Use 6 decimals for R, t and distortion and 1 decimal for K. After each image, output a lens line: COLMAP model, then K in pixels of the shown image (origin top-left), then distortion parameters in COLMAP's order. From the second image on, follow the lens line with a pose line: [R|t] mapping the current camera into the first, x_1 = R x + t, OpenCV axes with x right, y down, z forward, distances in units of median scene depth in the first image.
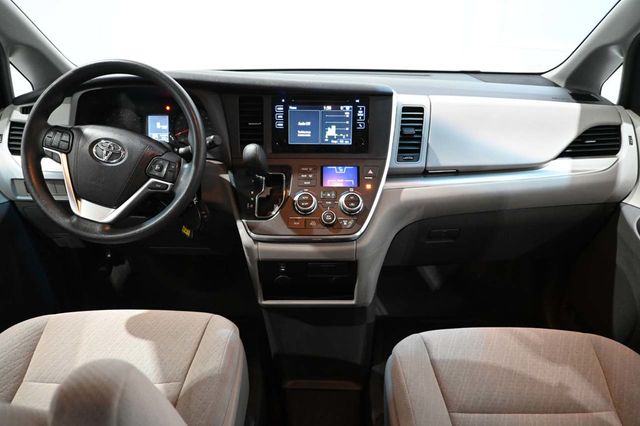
lens RADIAL K [[433.8, 0, 319.3], [0, 433.8, 217.4], [0, 0, 1]] dist [0.004633, -0.012824]
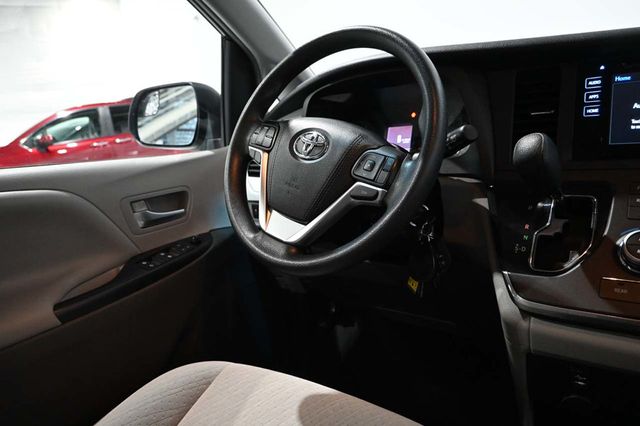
lens RADIAL K [[433.8, 0, 316.4], [0, 433.8, 213.4], [0, 0, 1]] dist [0.004633, -0.012824]
pose [[0.804953, 0.040028, -0.591987, -0.042122], [-0.162643, 0.974392, -0.155269, 0.057225], [0.570612, 0.221267, 0.790850, 0.394724]]
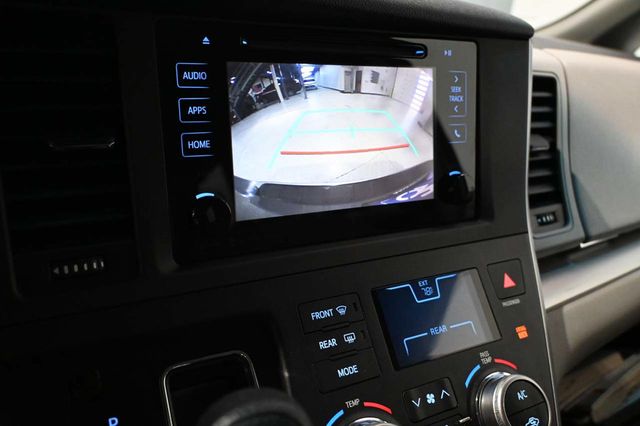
lens RADIAL K [[543.6, 0, 318.4], [0, 543.6, 212.4], [0, 0, 1]] dist [0.001672, 0.001847]
pose [[0.873502, -0.109995, 0.474231, -0.178673], [0.134758, 0.990707, -0.018427, -0.164298], [-0.467797, 0.080002, 0.880208, 0.720311]]
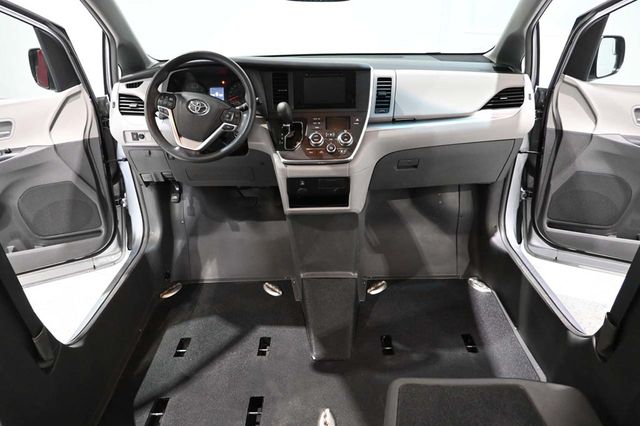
lens RADIAL K [[433.8, 0, 321.3], [0, 433.8, 214.0], [0, 0, 1]] dist [0.004633, -0.012824]
pose [[0.999748, -0.022395, -0.001268, -0.017607], [0.022419, 0.999437, 0.024972, 0.192555], [0.000708, -0.024994, 0.999687, -0.571097]]
